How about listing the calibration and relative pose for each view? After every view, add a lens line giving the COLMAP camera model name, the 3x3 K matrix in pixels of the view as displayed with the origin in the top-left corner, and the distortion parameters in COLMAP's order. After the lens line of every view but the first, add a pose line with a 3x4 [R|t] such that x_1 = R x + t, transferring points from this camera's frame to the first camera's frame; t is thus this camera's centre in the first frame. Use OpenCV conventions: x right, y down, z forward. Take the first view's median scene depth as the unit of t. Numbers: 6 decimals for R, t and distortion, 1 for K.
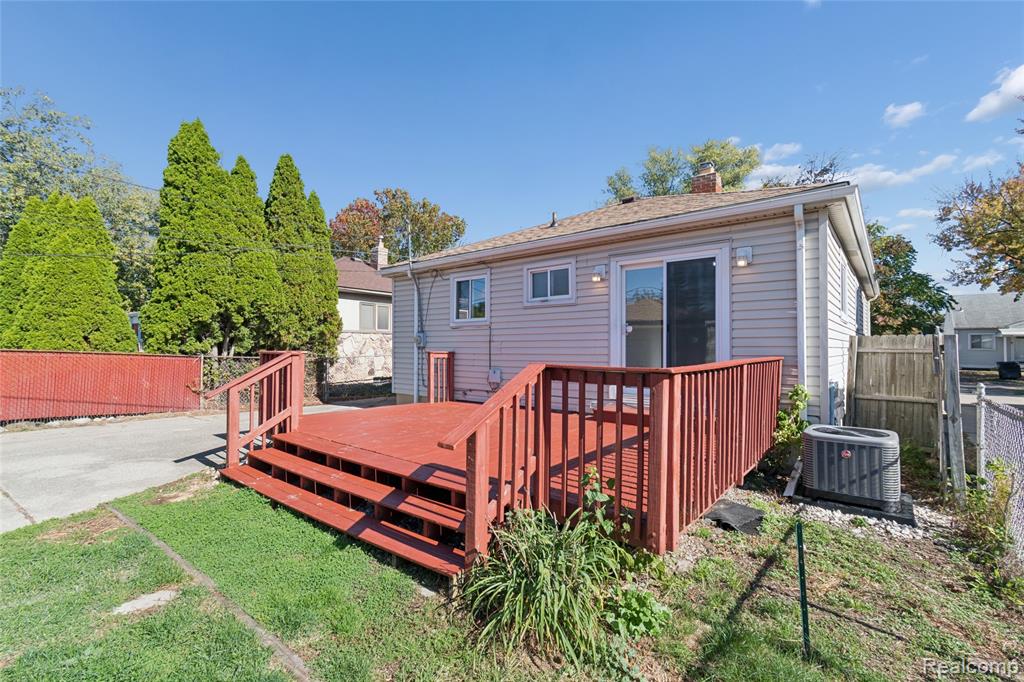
lens RADIAL K [[465.6, 0, 512.0], [0, 465.6, 341.0], [0, 0, 1]] dist [0.017146, -0.000008]
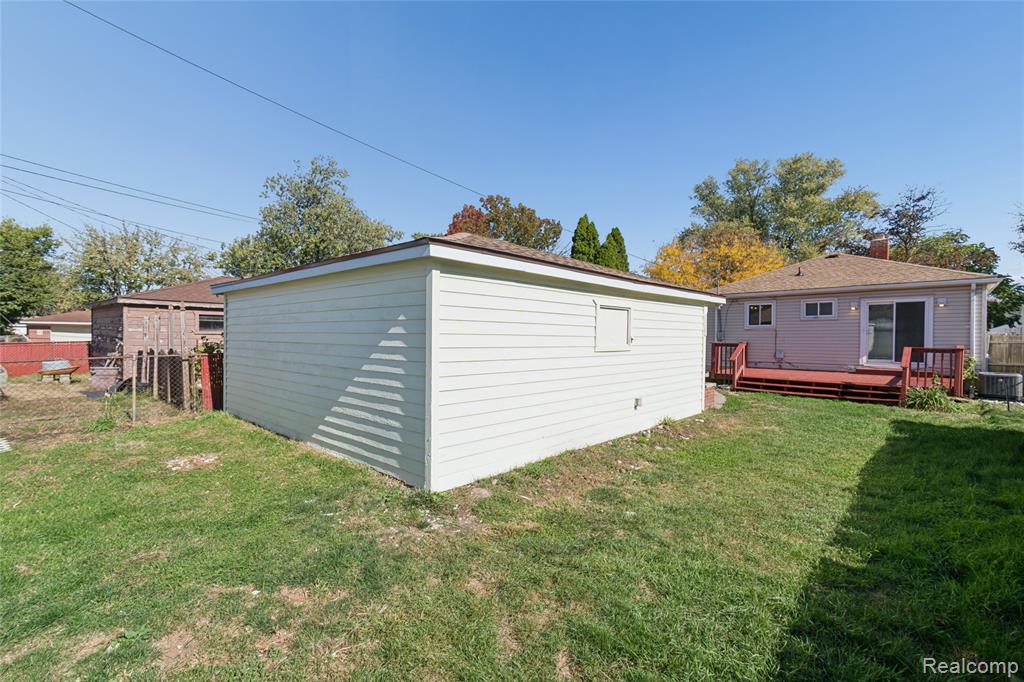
lens RADIAL K [[461.2, 0, 533.8], [0, 461.2, 339.5], [0, 0, 1]] dist [0.070660, 0.000068]
pose [[0.999542, -0.000307, -0.030268, -1.090686], [0.001037, 0.999709, 0.024094, -0.040955], [0.030252, -0.024114, 0.999251, -1.102020]]
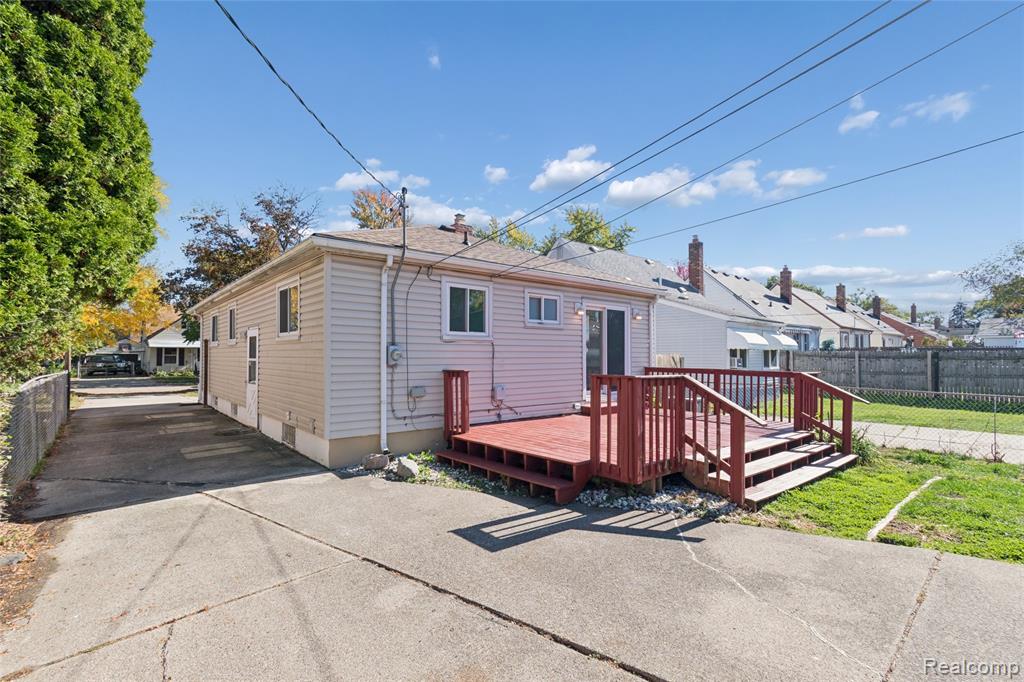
lens RADIAL K [[470.7, 0, 513.8], [0, 470.7, 336.0], [0, 0, 1]] dist [0.016463, -0.000393]
pose [[0.187745, 0.041728, 0.981331, -1.076654], [-0.016308, 0.999092, -0.039364, -0.007177], [-0.982082, -0.008614, 0.188255, 0.836405]]
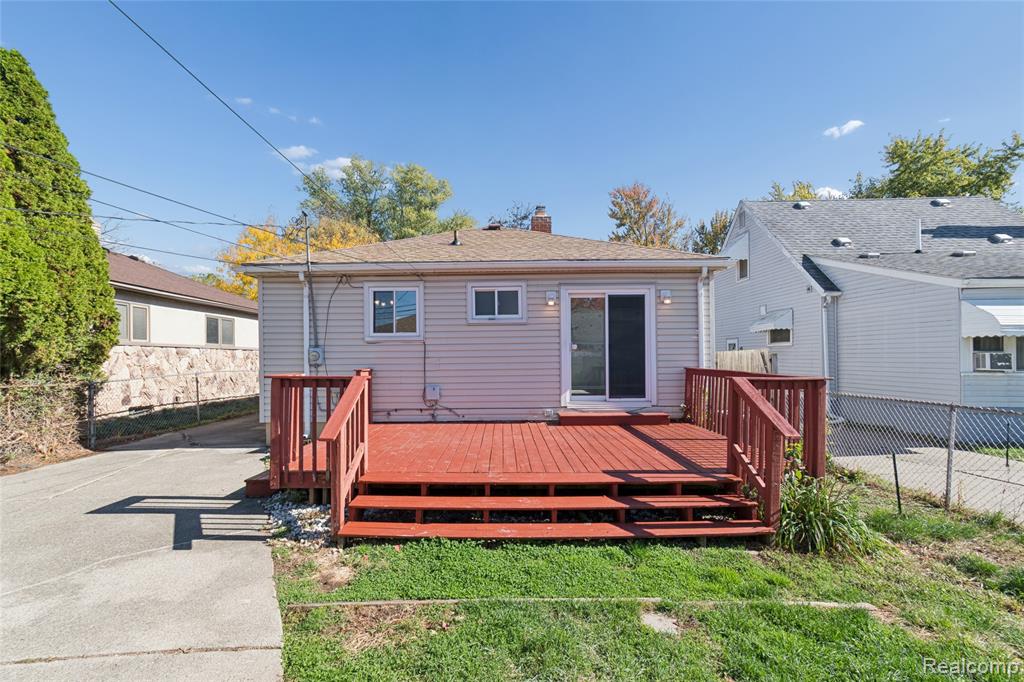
lens RADIAL K [[475.8, 0, 505.0], [0, 475.8, 354.3], [0, 0, 1]] dist [0.014261, 0.000093]
pose [[0.777316, -0.004435, 0.629095, -0.579055], [0.000697, 0.999981, 0.006188, -0.012559], [-0.629110, -0.004372, 0.777304, 0.142759]]
